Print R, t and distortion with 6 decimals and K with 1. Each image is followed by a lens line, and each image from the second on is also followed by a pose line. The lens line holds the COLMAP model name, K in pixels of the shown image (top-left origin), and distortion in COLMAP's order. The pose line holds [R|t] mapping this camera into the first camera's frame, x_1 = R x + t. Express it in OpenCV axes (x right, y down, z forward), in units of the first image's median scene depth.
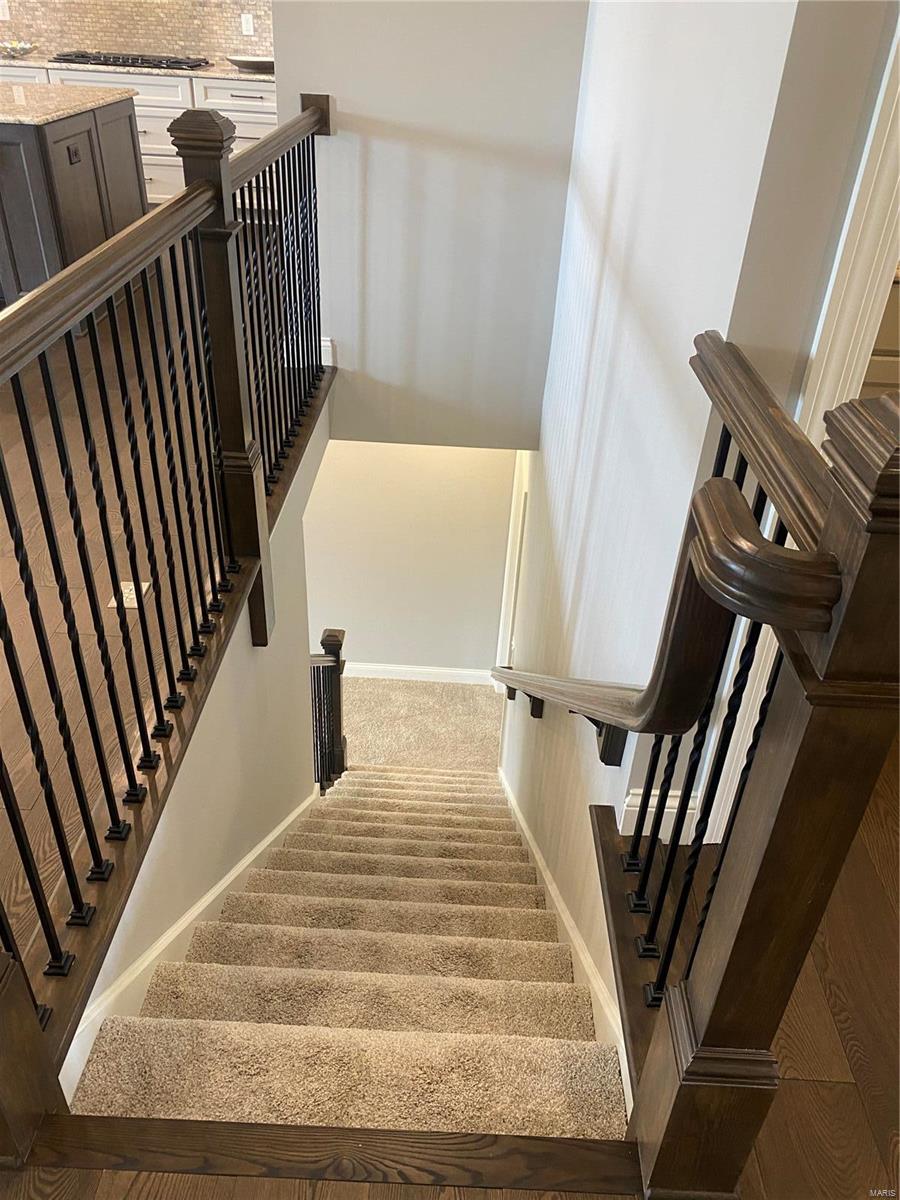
lens RADIAL K [[923.2, 0, 455.3], [0, 923.2, 594.1], [0, 0, 1]] dist [0.002984, 0.001749]
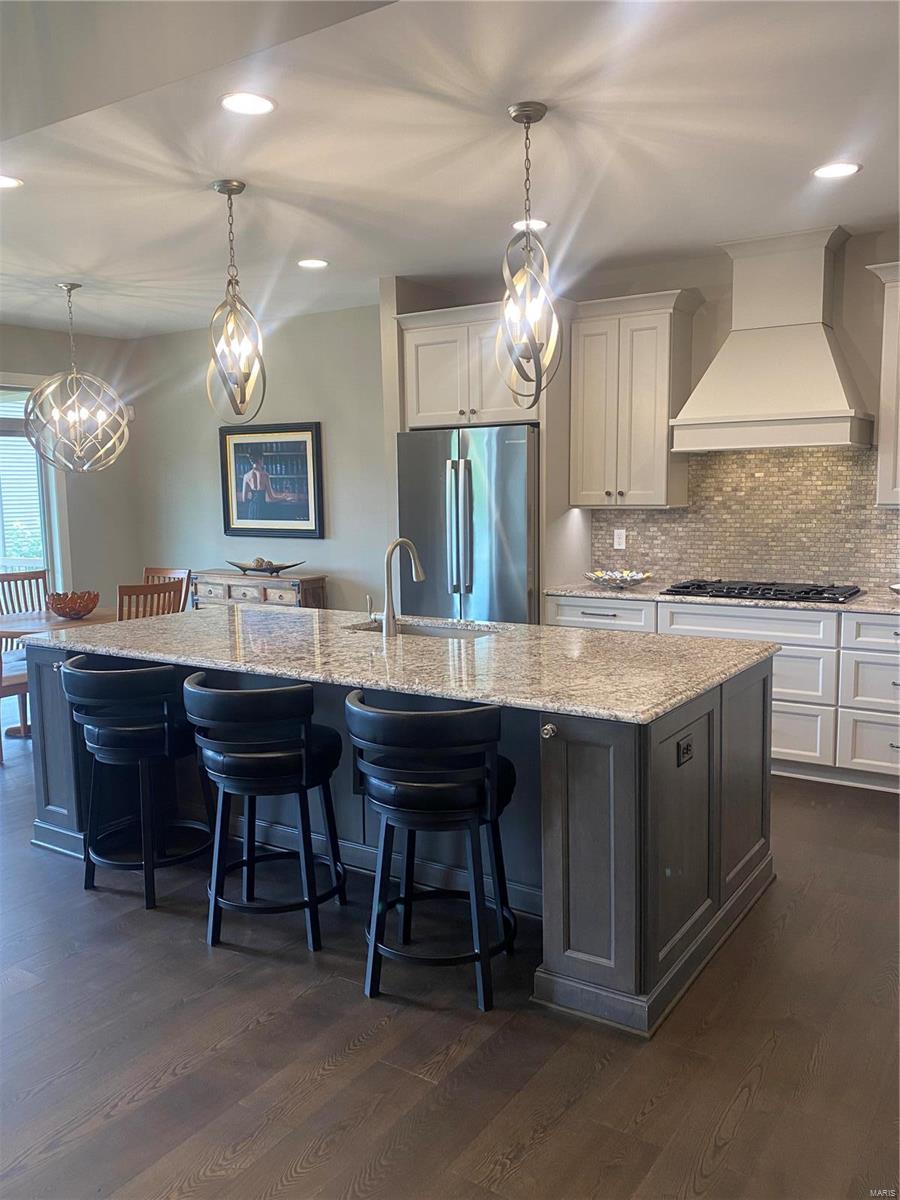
lens RADIAL K [[947.6, 0, 453.7], [0, 947.6, 601.9], [0, 0, 1]] dist [-0.007738, -0.002010]
pose [[0.844642, 0.003529, -0.535320, -0.135199], [-0.244109, 0.892502, -0.379278, -0.192826], [0.476435, 0.451031, 0.754706, 0.260852]]
